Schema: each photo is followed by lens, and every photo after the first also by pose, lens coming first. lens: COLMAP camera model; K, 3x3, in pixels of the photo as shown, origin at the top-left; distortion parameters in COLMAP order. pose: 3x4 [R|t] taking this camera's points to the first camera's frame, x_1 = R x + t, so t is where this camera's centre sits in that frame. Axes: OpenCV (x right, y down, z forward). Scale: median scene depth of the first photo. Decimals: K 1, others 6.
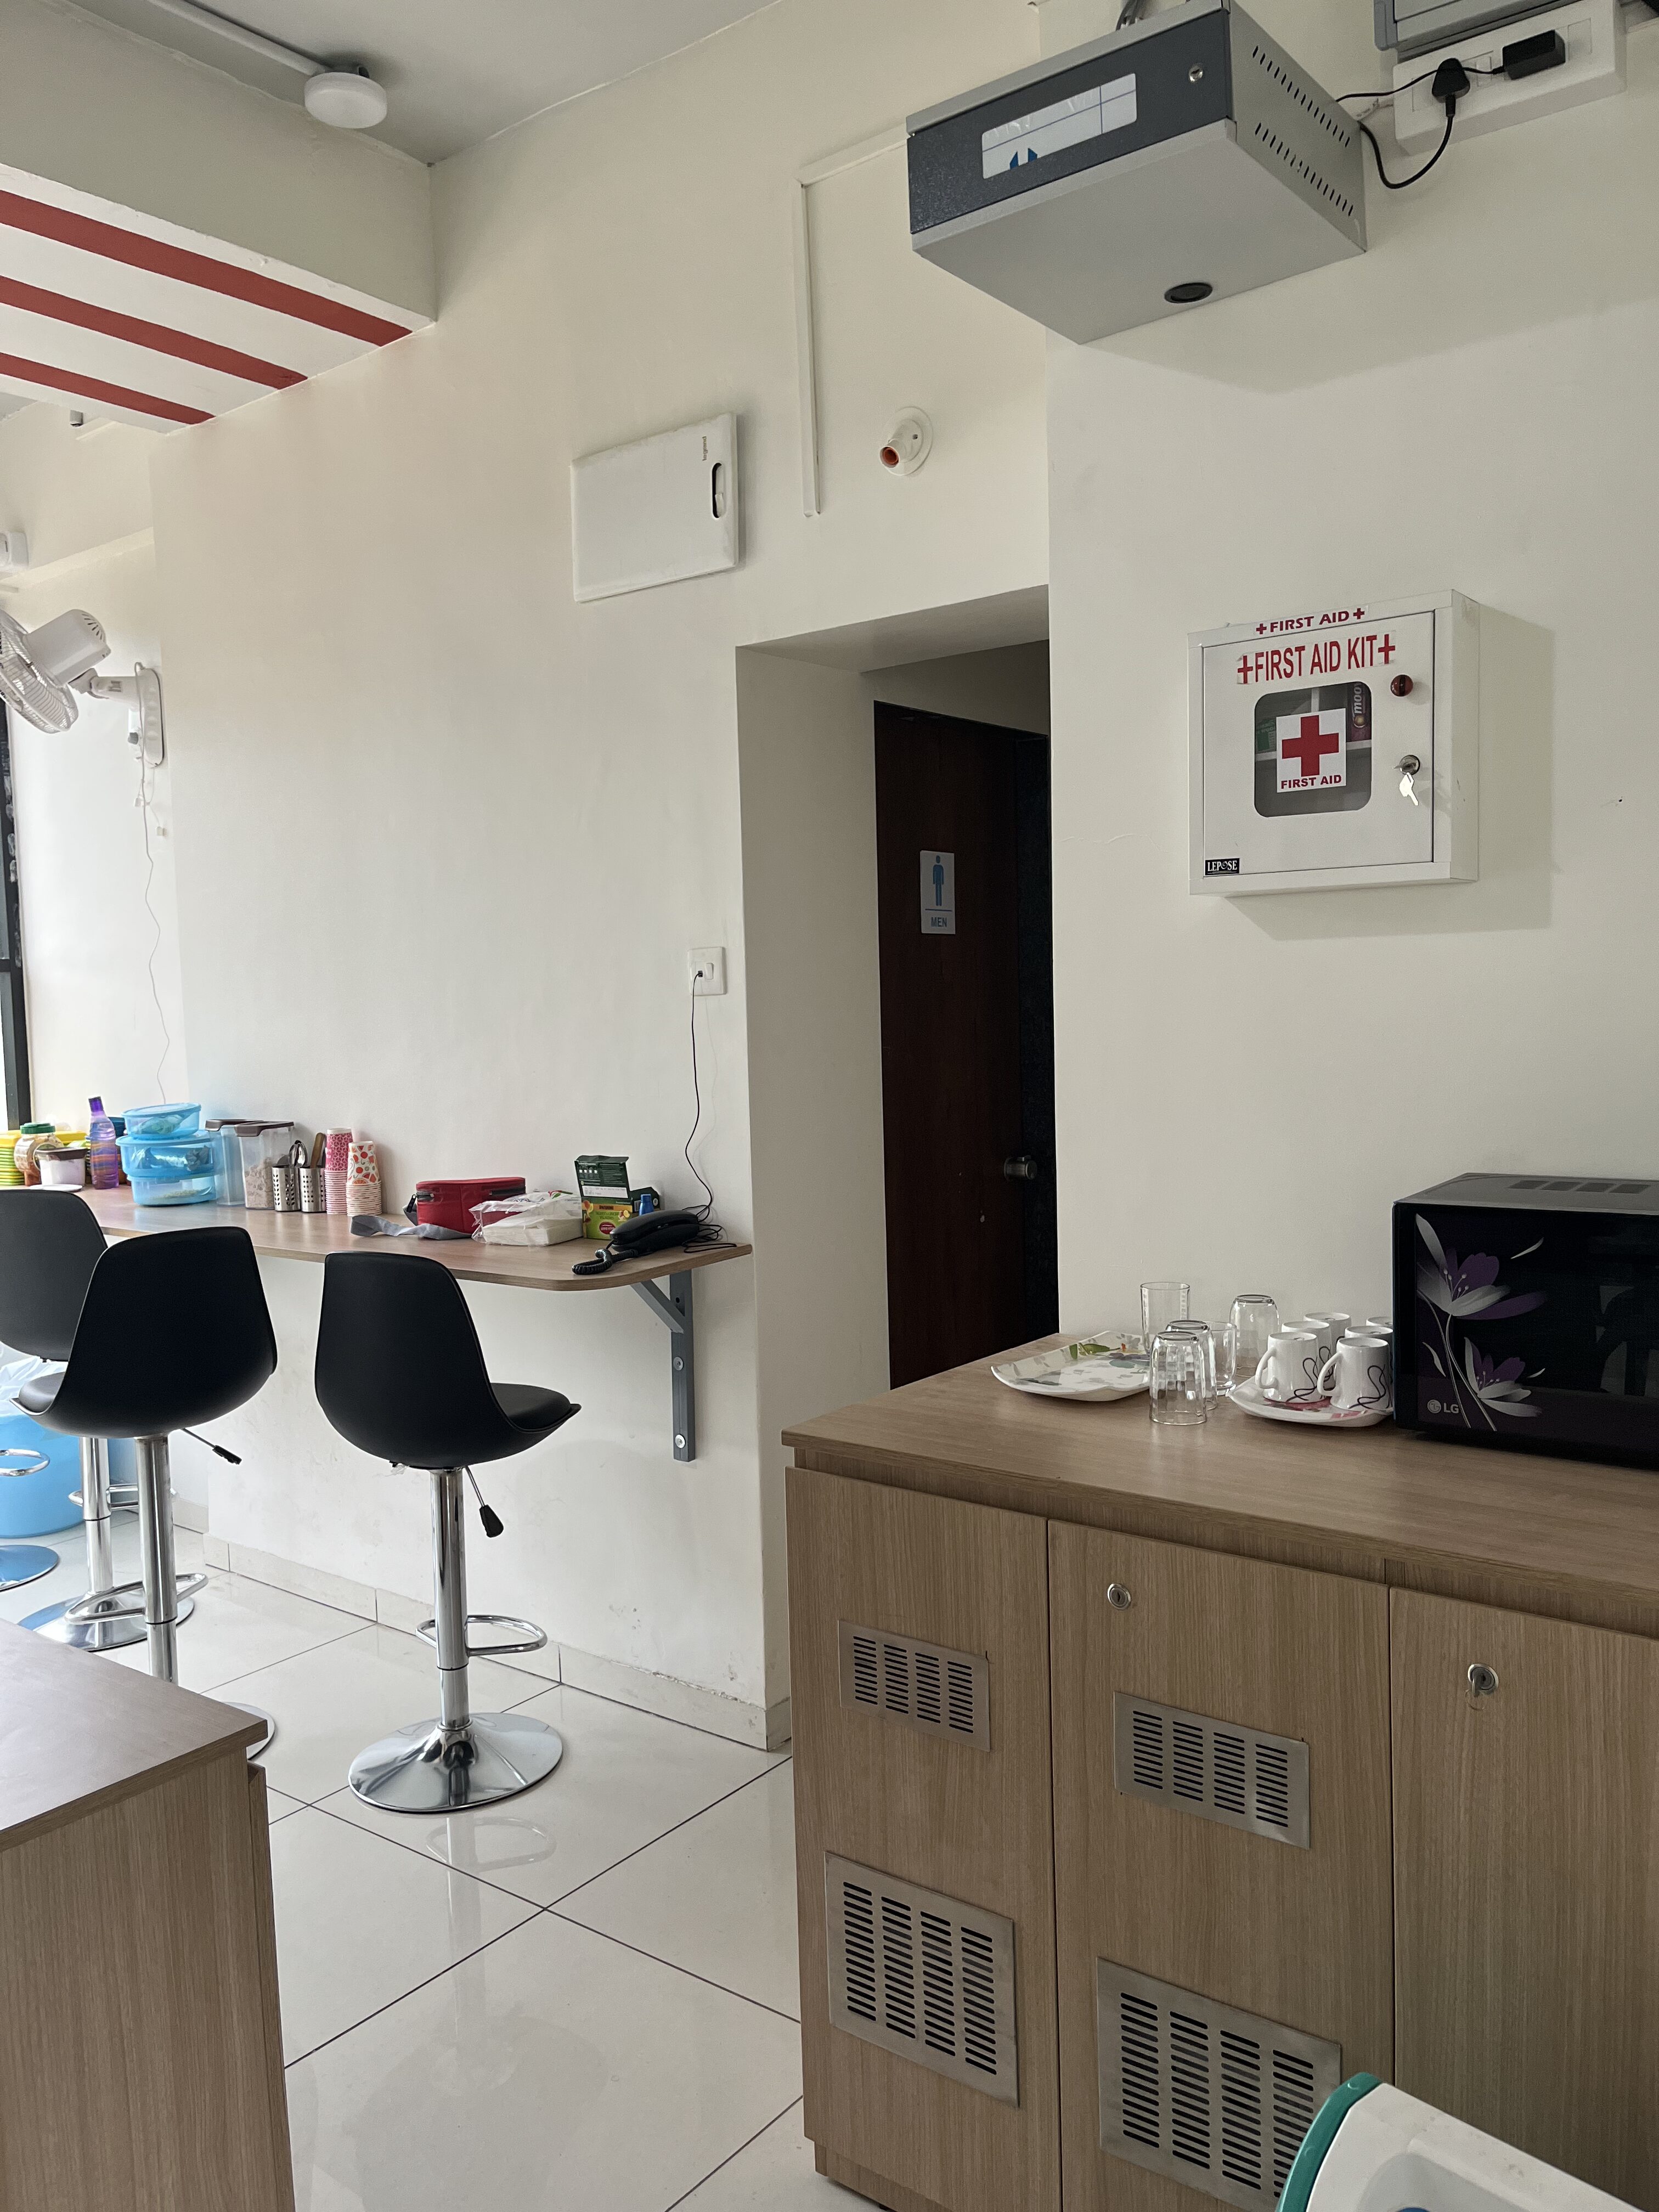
lens RADIAL K [[1697.3, 0, 831.8], [0, 1697.3, 1104.4], [0, 0, 1]] dist [0.057896, -0.064939]
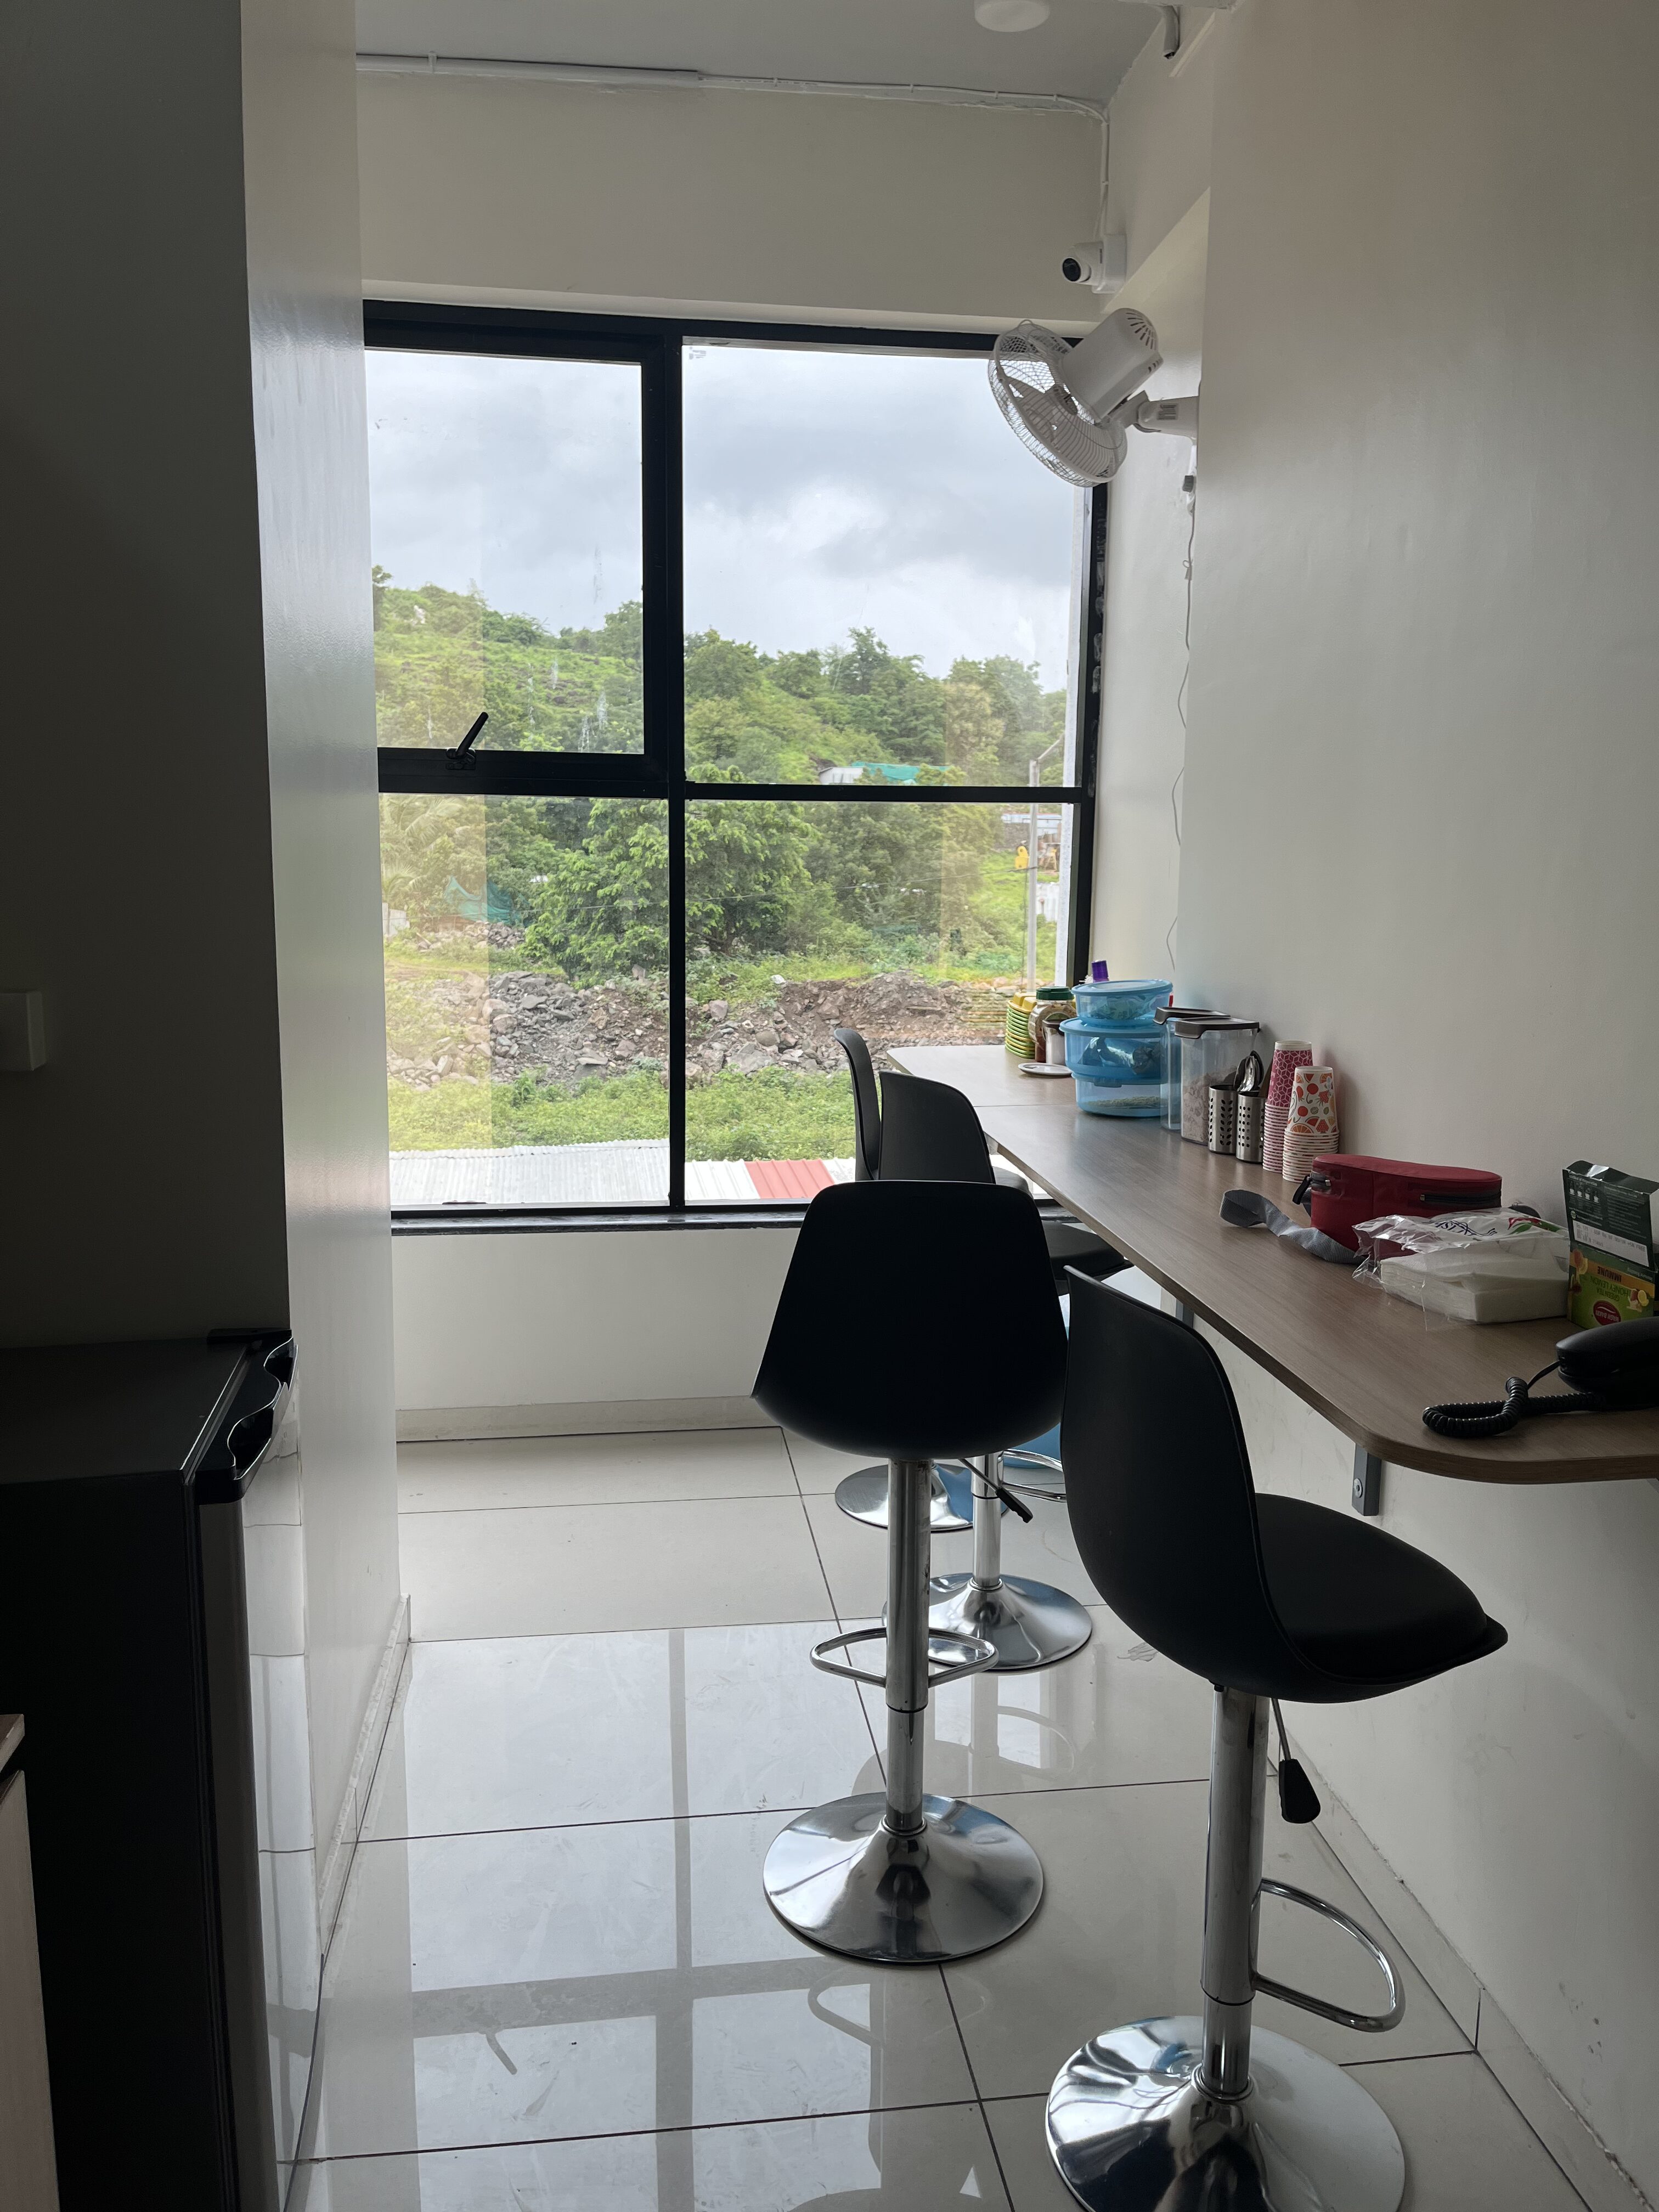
lens RADIAL K [[1697.3, 0, 839.8], [0, 1697.3, 1094.6], [0, 0, 1]] dist [0.057896, -0.064939]
pose [[0.716939, 0.137797, -0.683382, 0.034048], [-0.085476, 0.990249, 0.110000, -0.022929], [0.691876, -0.020450, 0.721727, 0.414886]]
